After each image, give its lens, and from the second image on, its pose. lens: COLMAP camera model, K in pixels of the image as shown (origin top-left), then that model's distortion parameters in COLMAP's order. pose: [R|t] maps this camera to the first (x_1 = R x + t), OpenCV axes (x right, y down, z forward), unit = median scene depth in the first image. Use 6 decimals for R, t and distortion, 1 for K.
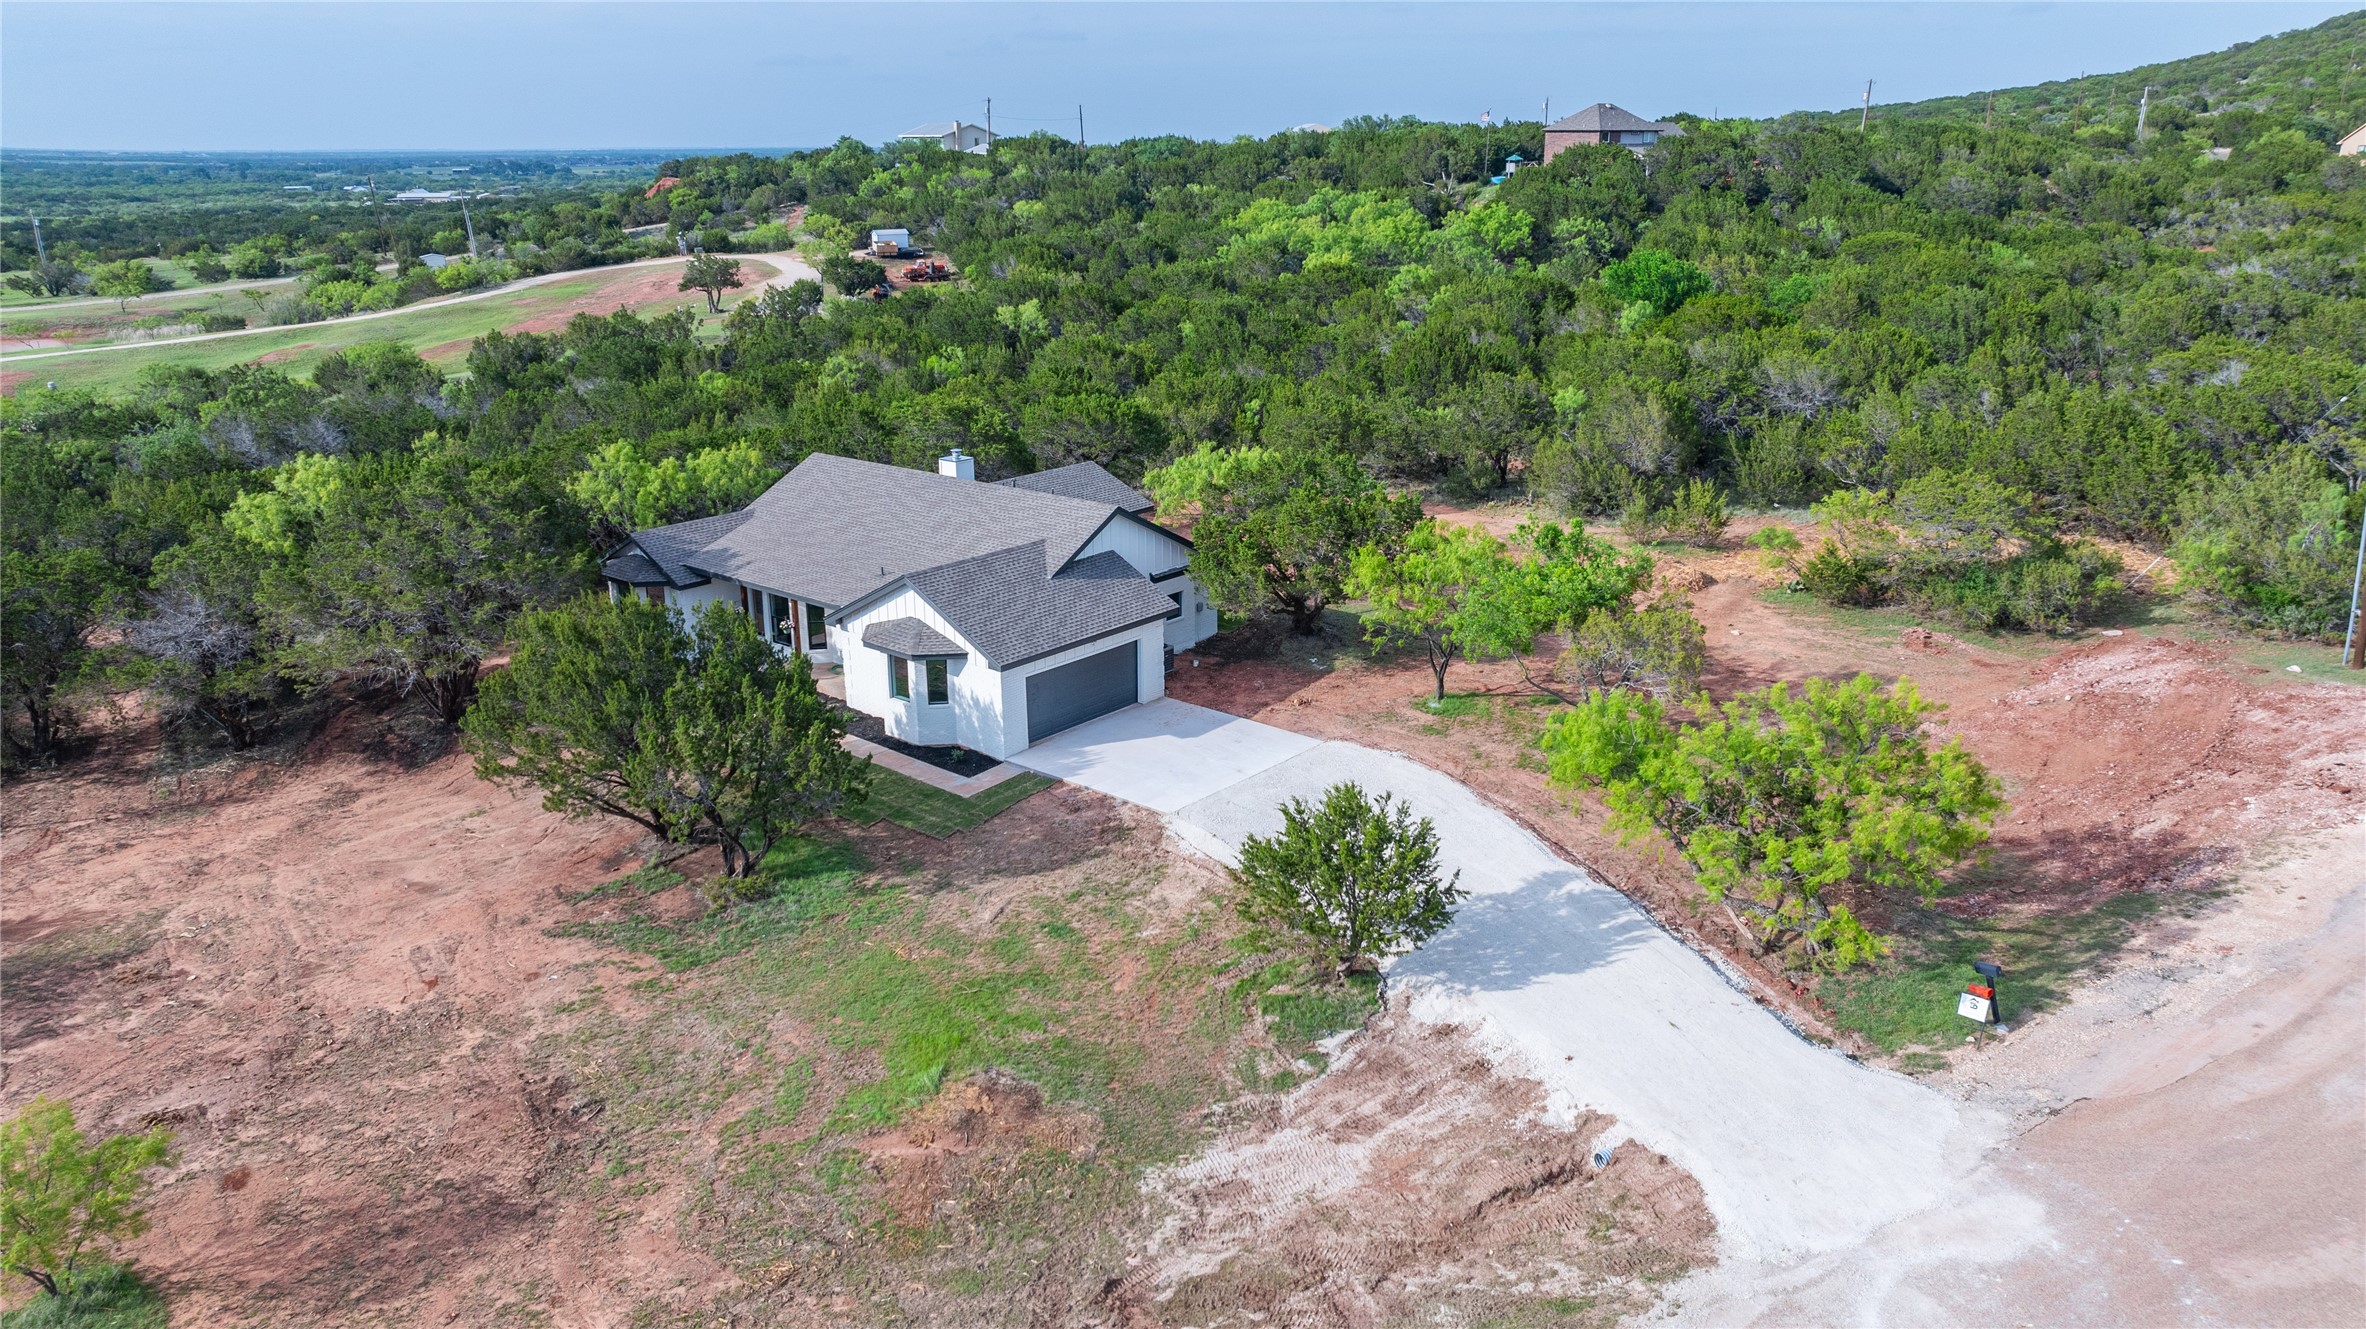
lens RADIAL K [[1671.3, 0, 1183.0], [0, 1671.3, 664.5], [0, 0, 1]] dist [-0.030972, 0.030348]
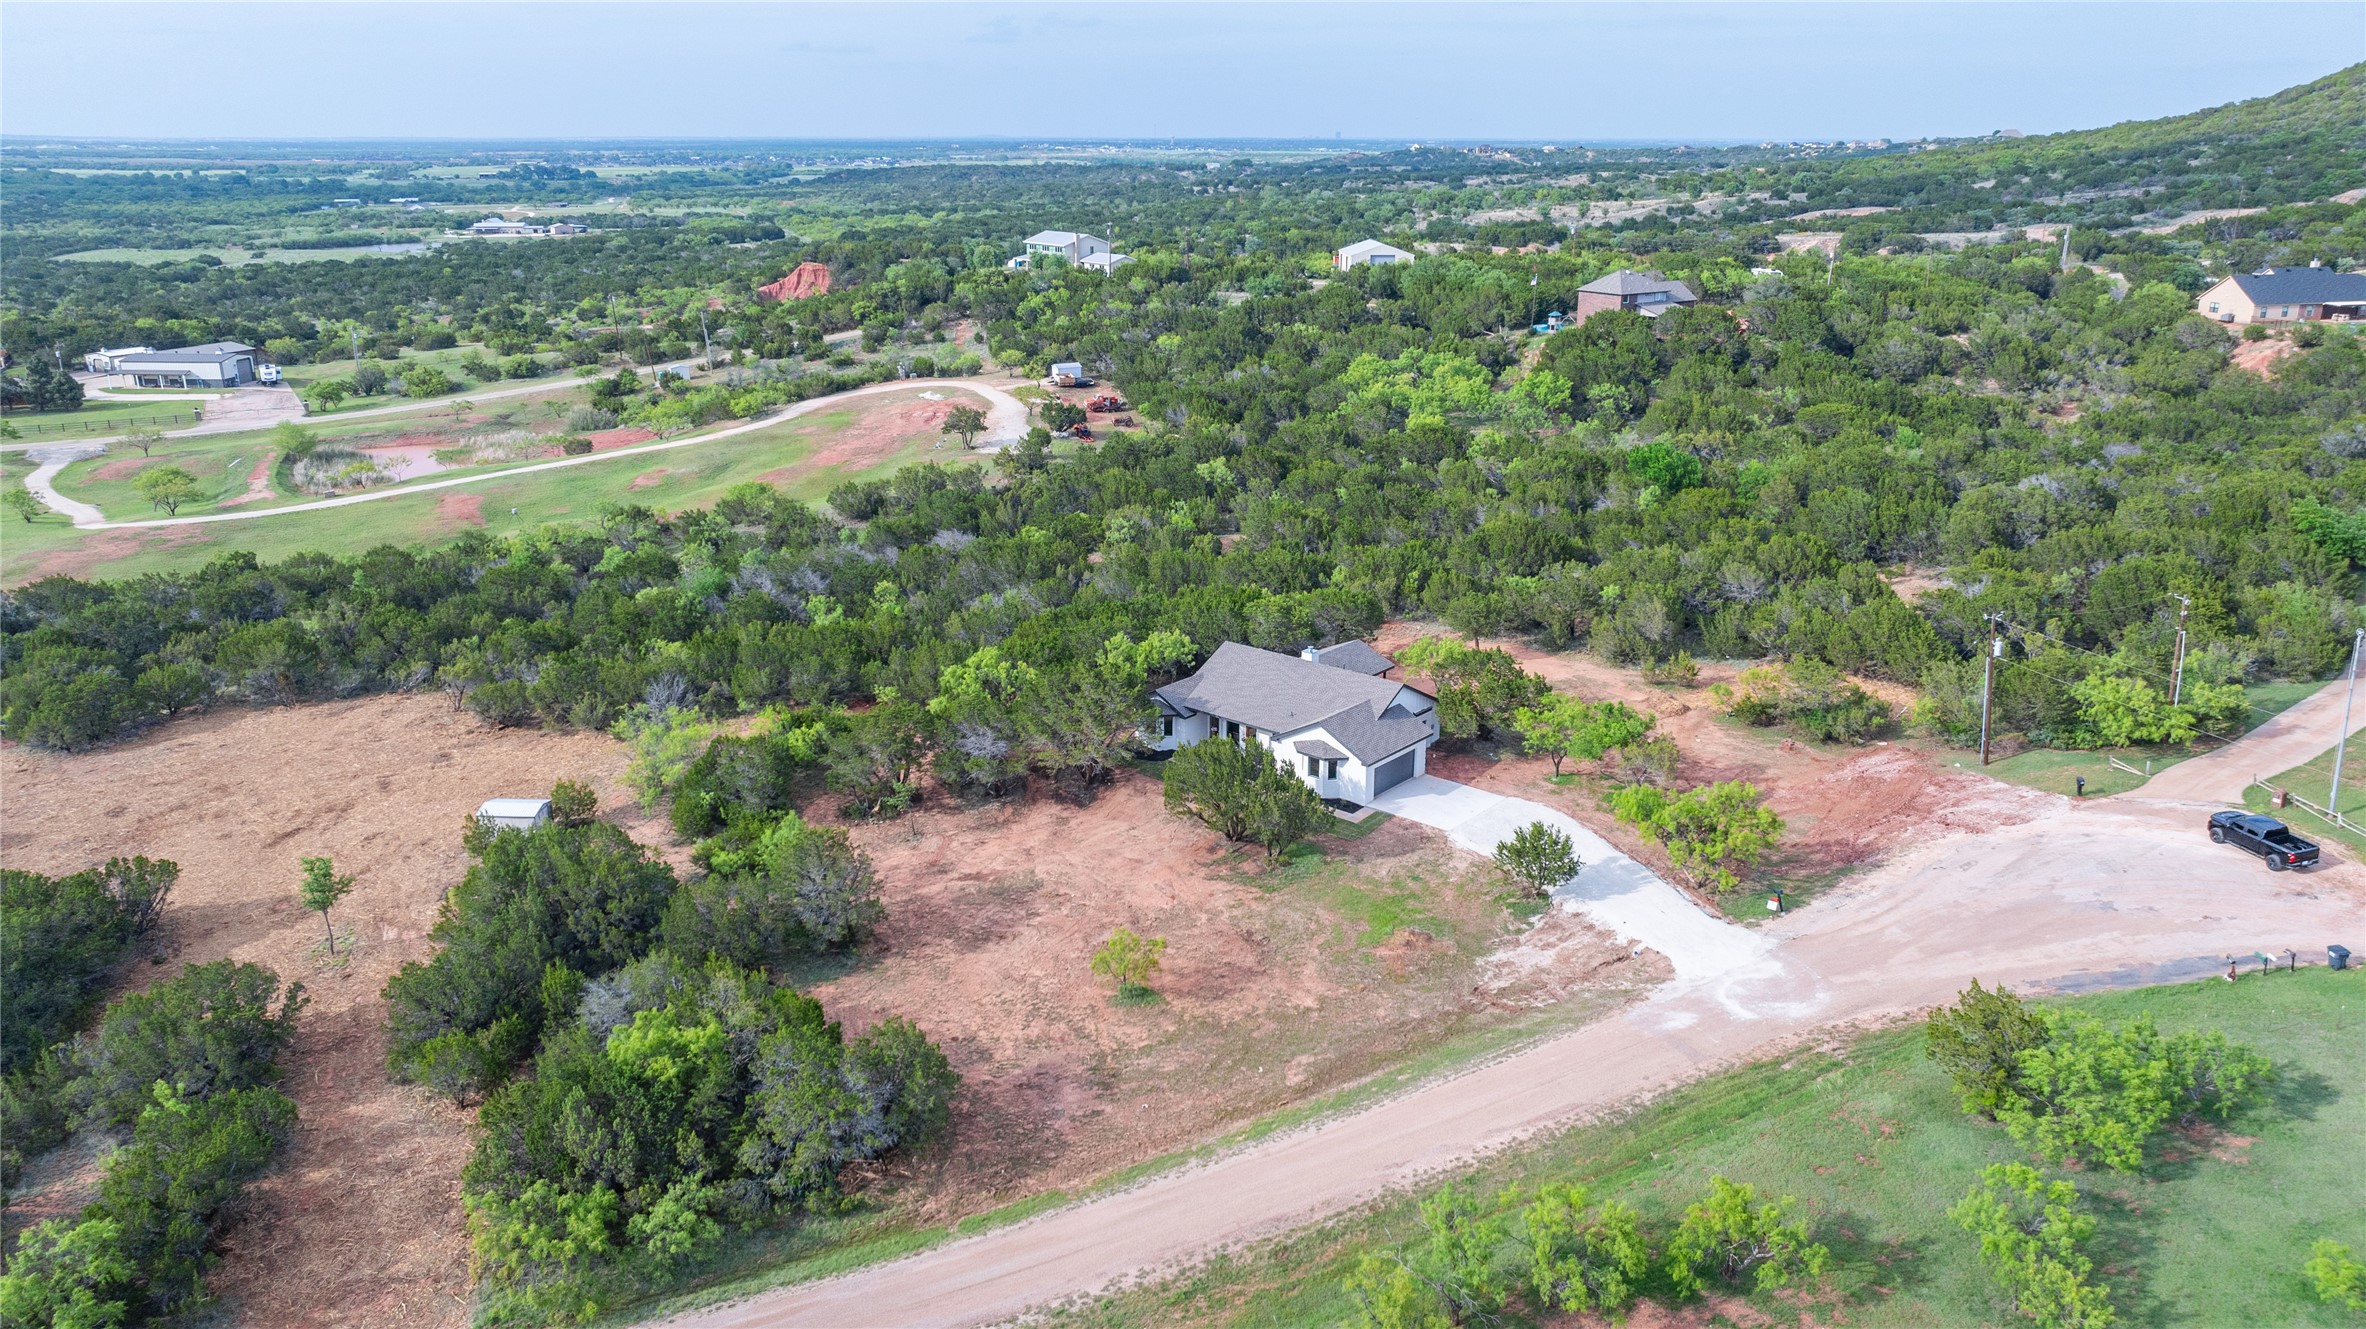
lens RADIAL K [[1671.3, 0, 1183.0], [0, 1671.3, 664.5], [0, 0, 1]] dist [-0.030972, 0.030348]
pose [[0.999968, 0.006054, -0.005187, -0.136048], [-0.006054, 0.999982, -0.000031, -0.051950], [0.005186, 0.000063, 0.999987, -0.492279]]
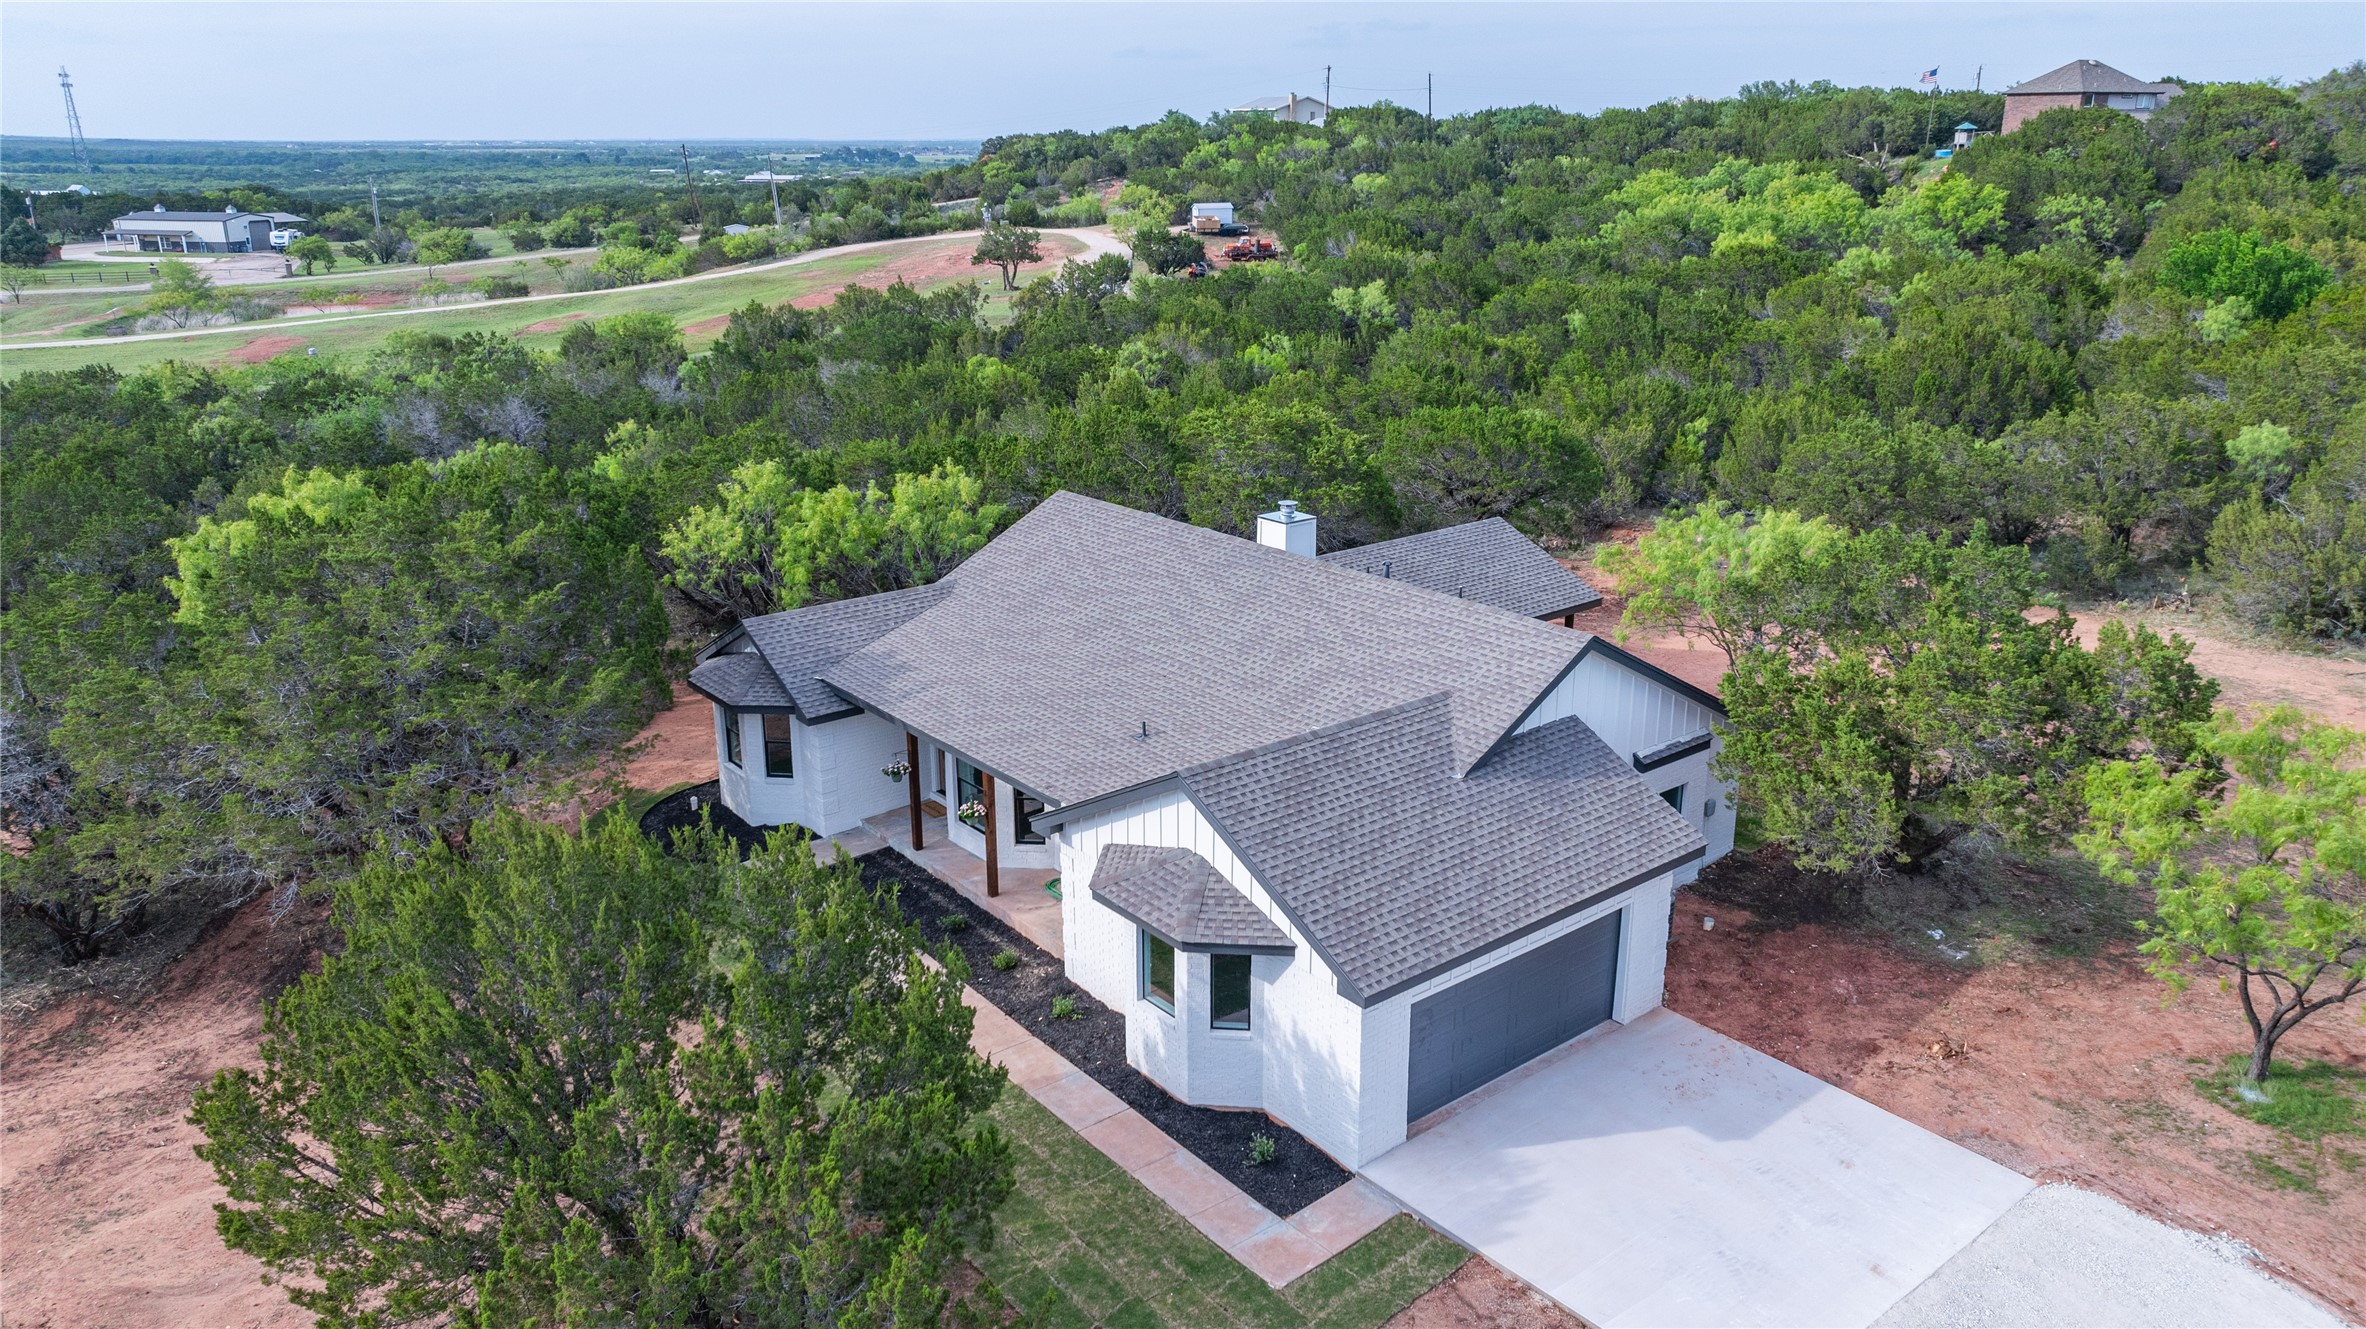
lens RADIAL K [[1680.4, 0, 1183.0], [0, 1680.4, 664.5], [0, 0, 1]] dist [-0.024491, 0.021128]
pose [[0.982381, 0.060406, -0.176856, -0.031837], [-0.060092, 0.998167, 0.007136, -0.036361], [0.176963, 0.003617, 0.984211, 0.205008]]
